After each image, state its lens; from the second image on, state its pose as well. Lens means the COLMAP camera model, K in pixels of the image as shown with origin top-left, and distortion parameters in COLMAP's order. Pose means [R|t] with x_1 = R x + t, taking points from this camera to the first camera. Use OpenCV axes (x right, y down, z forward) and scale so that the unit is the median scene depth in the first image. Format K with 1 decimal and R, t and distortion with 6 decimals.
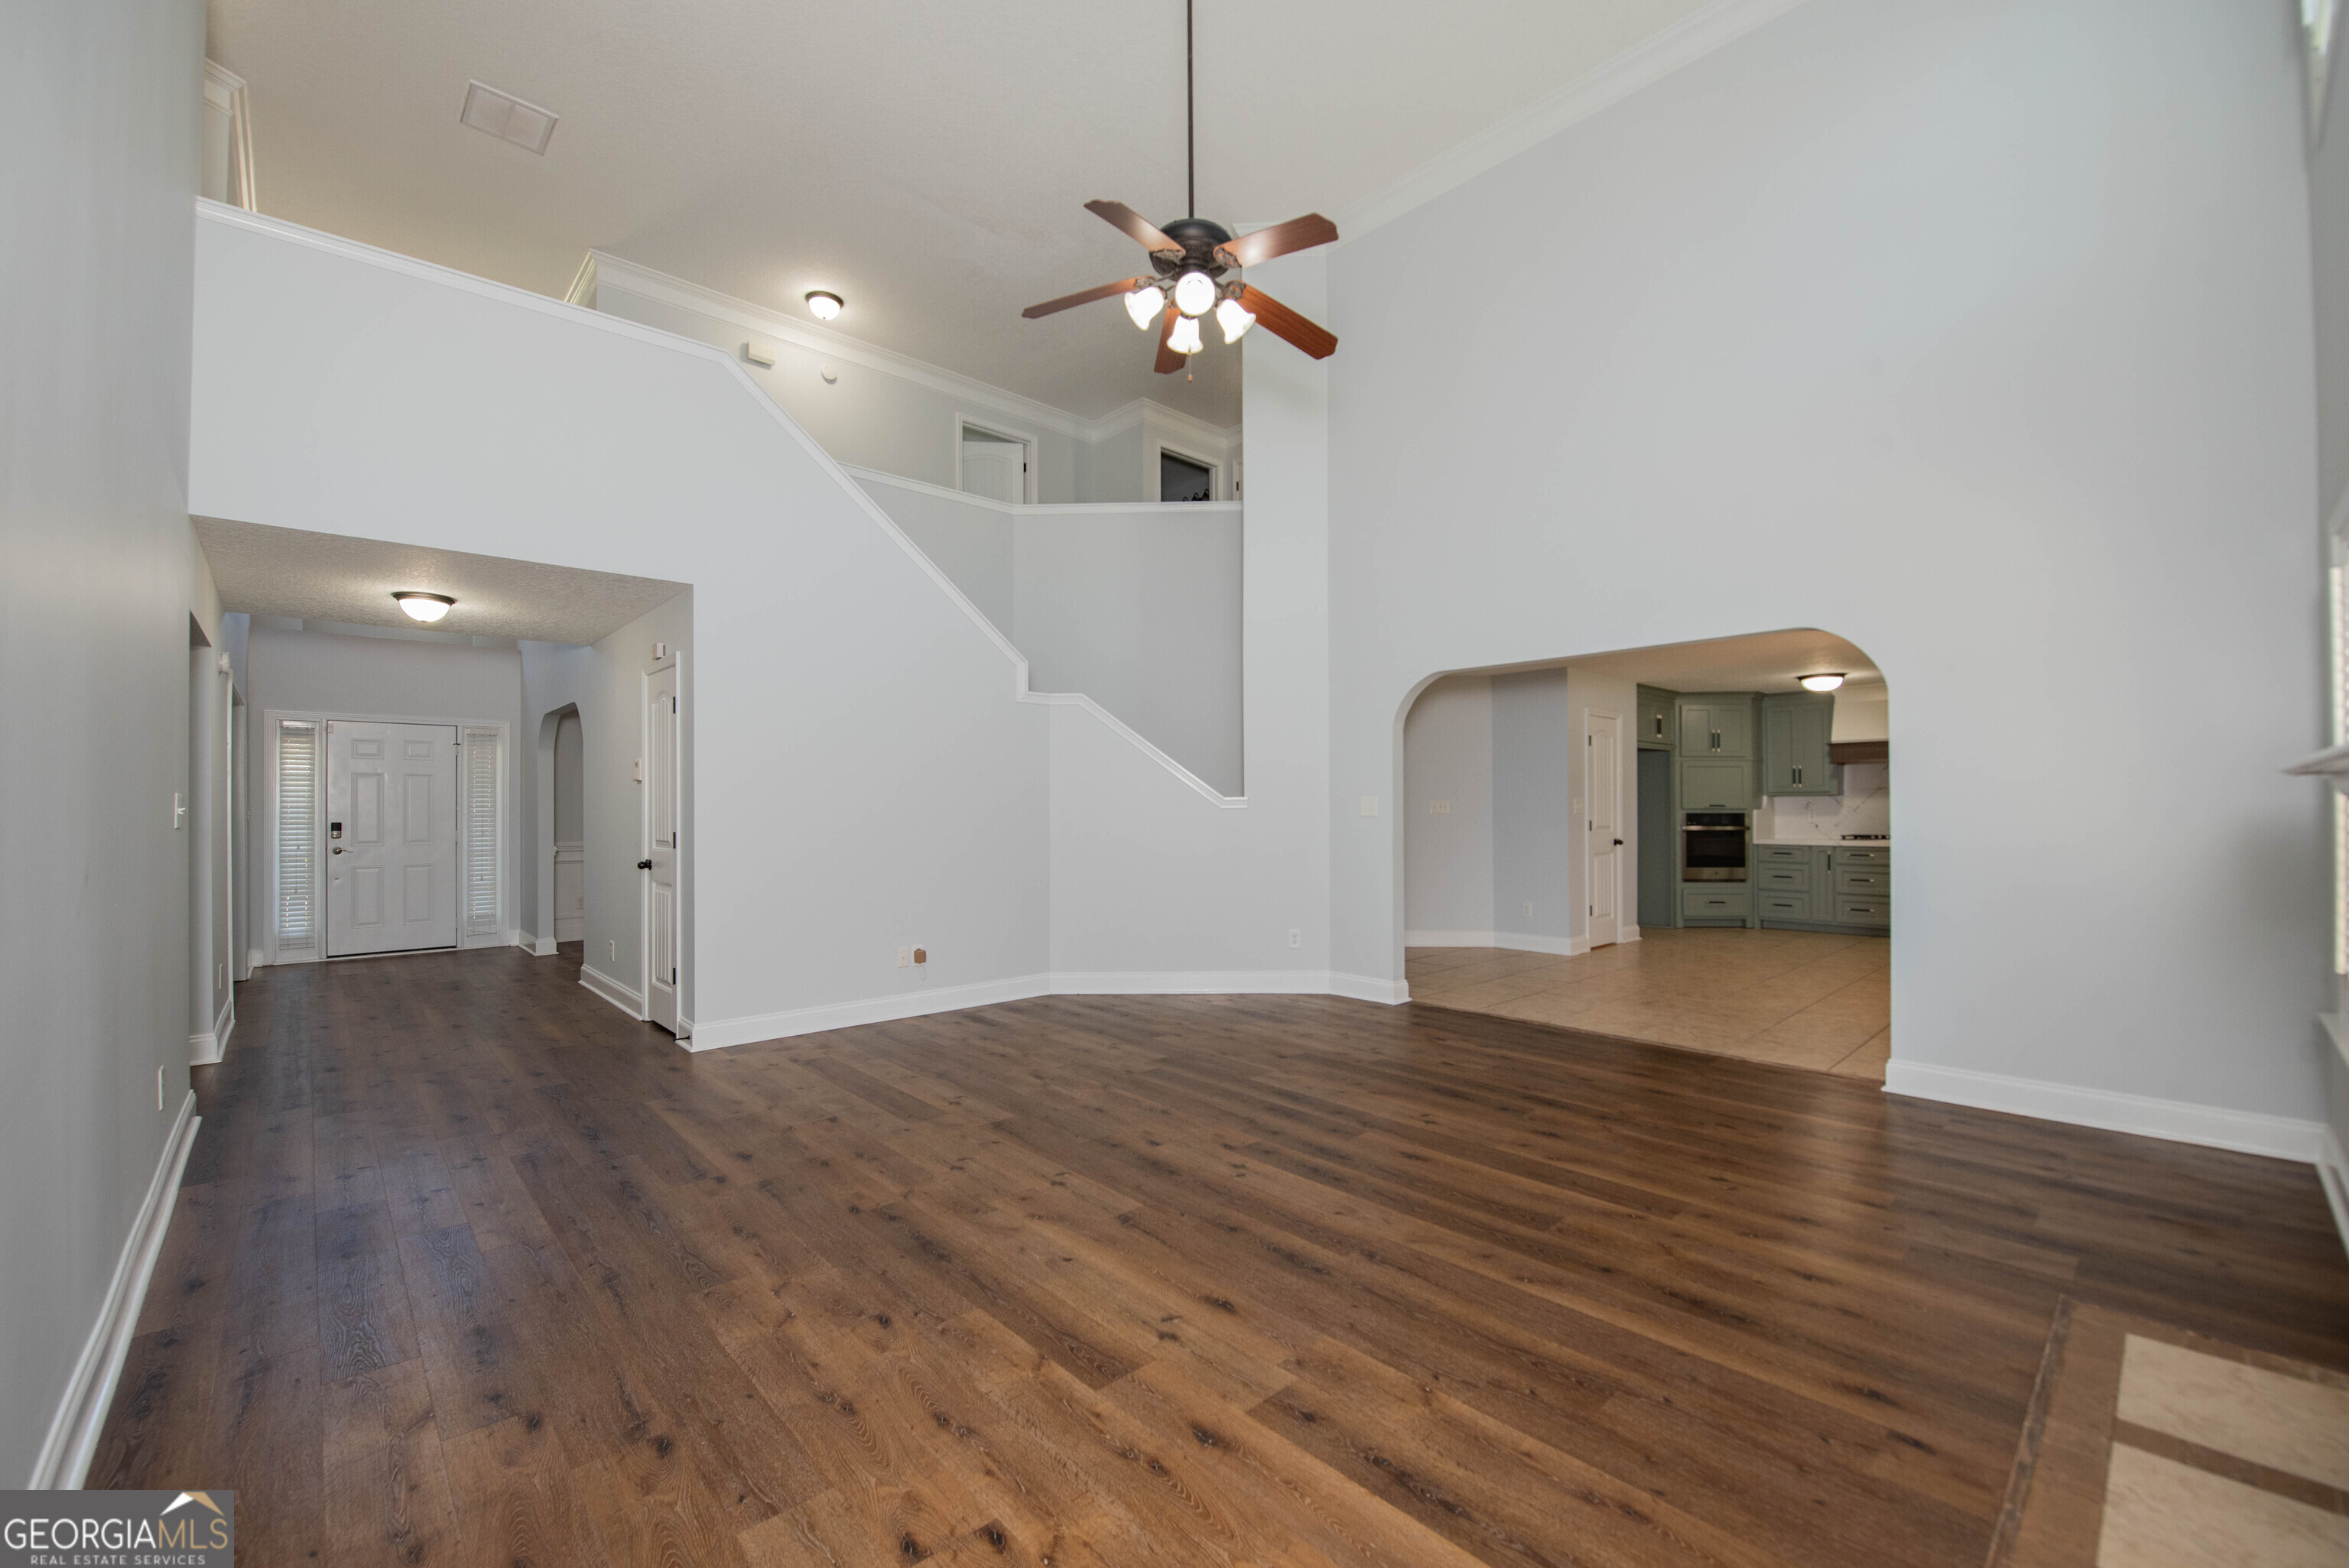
lens RADIAL K [[956.9, 0, 1165.4], [0, 956.9, 800.7], [0, 0, 1]] dist [-0.011897, -0.003992]
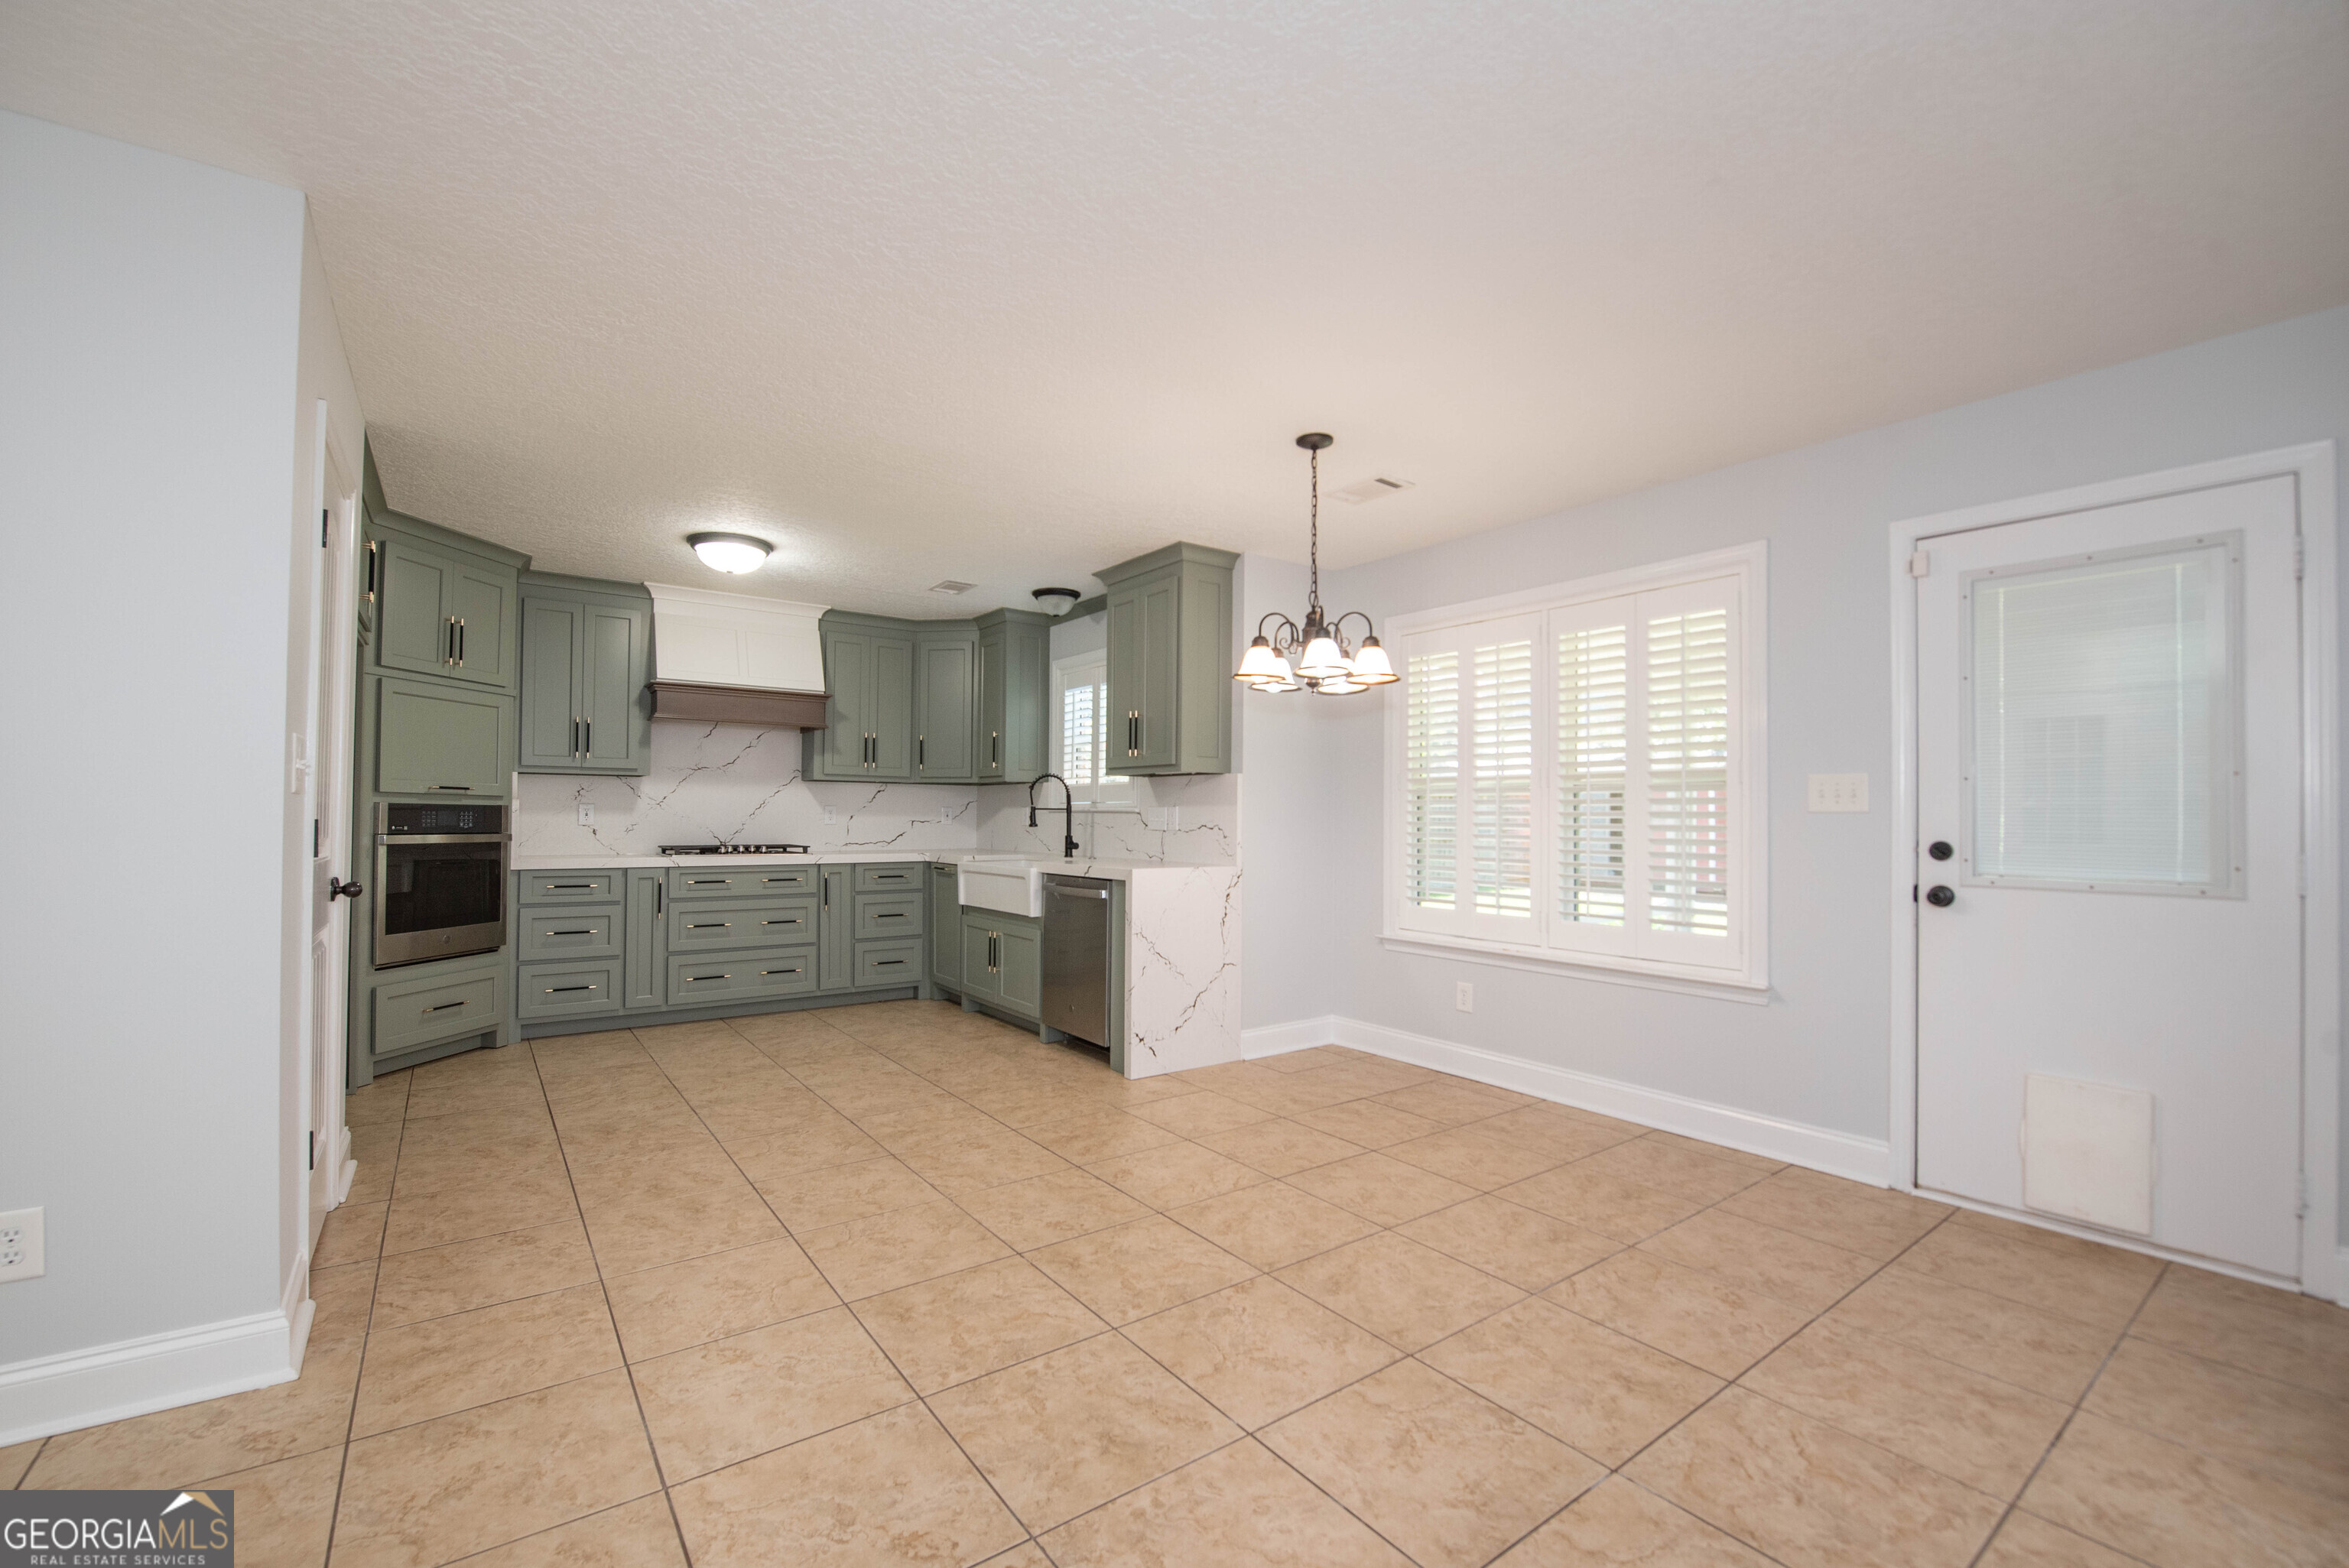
lens RADIAL K [[956.9, 0, 1165.4], [0, 956.9, 800.7], [0, 0, 1]] dist [-0.011897, -0.003992]
pose [[0.110648, 0.021329, 0.993631, 0.436905], [-0.016279, 0.999674, -0.019646, 0.035999], [-0.993726, -0.014002, 0.110960, 1.577877]]
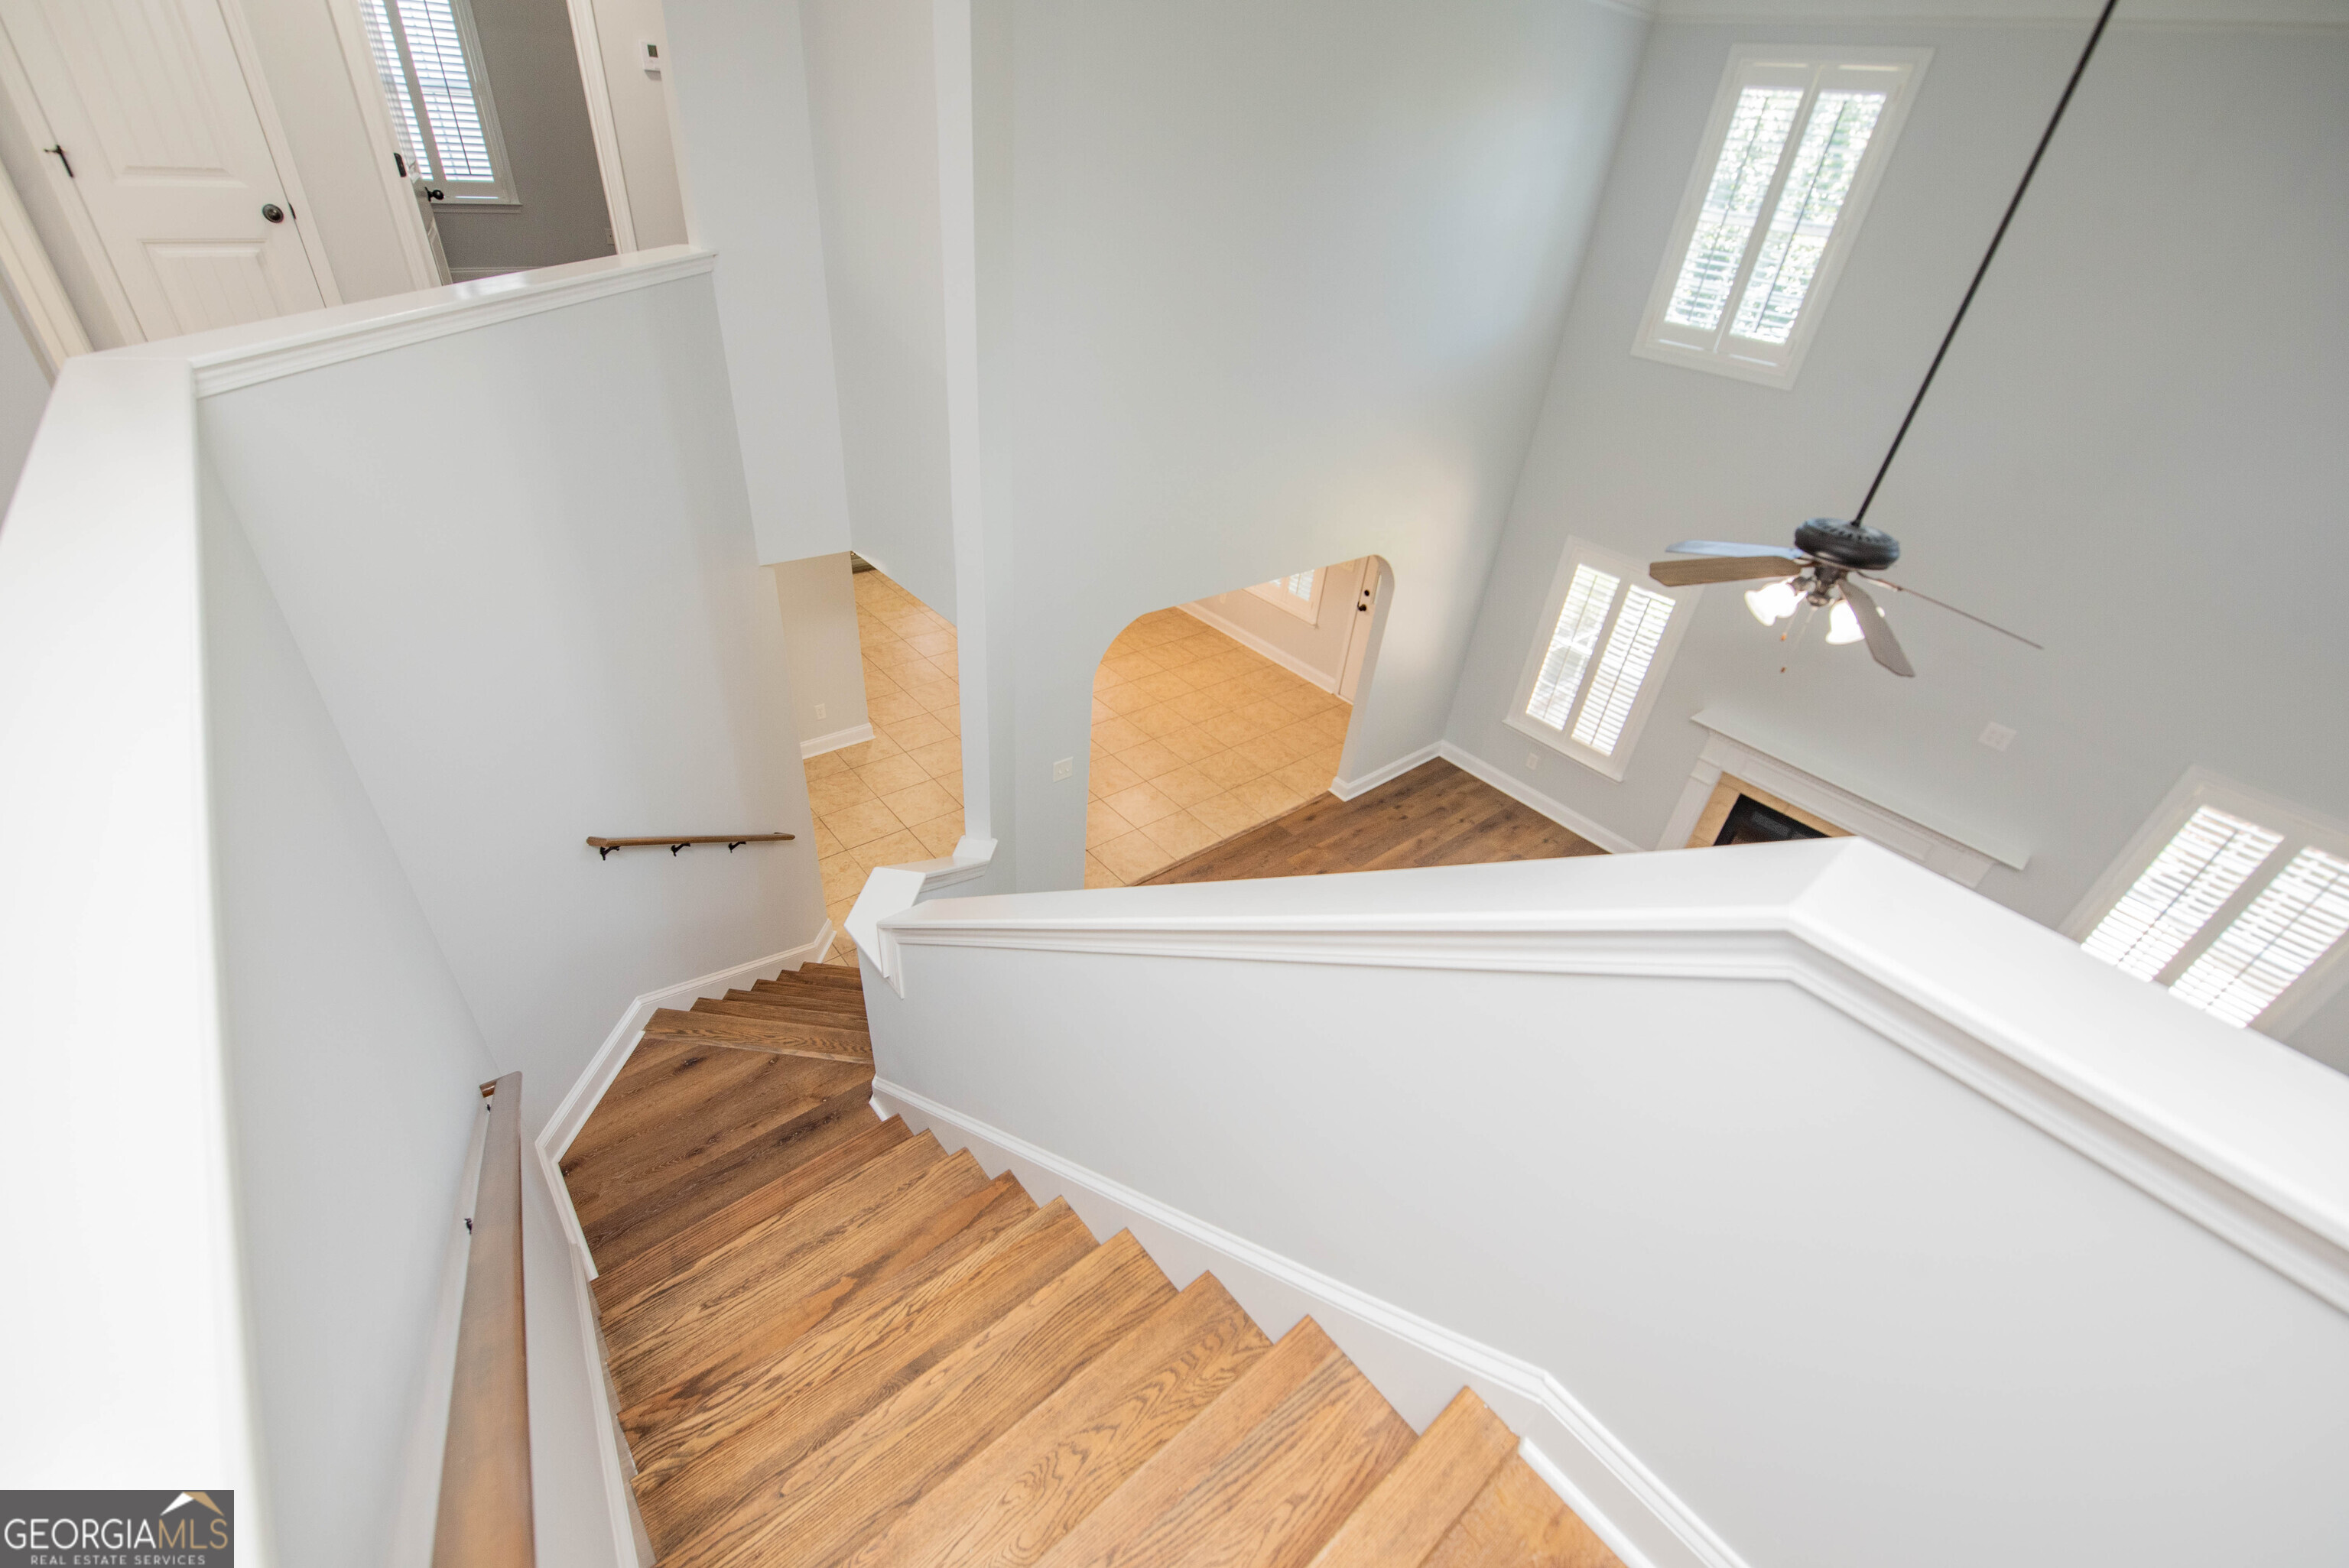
lens RADIAL K [[956.9, 0, 1165.4], [0, 956.9, 800.7], [0, 0, 1]] dist [-0.011897, -0.003992]
pose [[0.042911, -0.569672, 0.820751, -0.817047], [-0.093253, 0.815638, 0.570998, -0.760433], [-0.994717, -0.101040, -0.018123, 1.496282]]
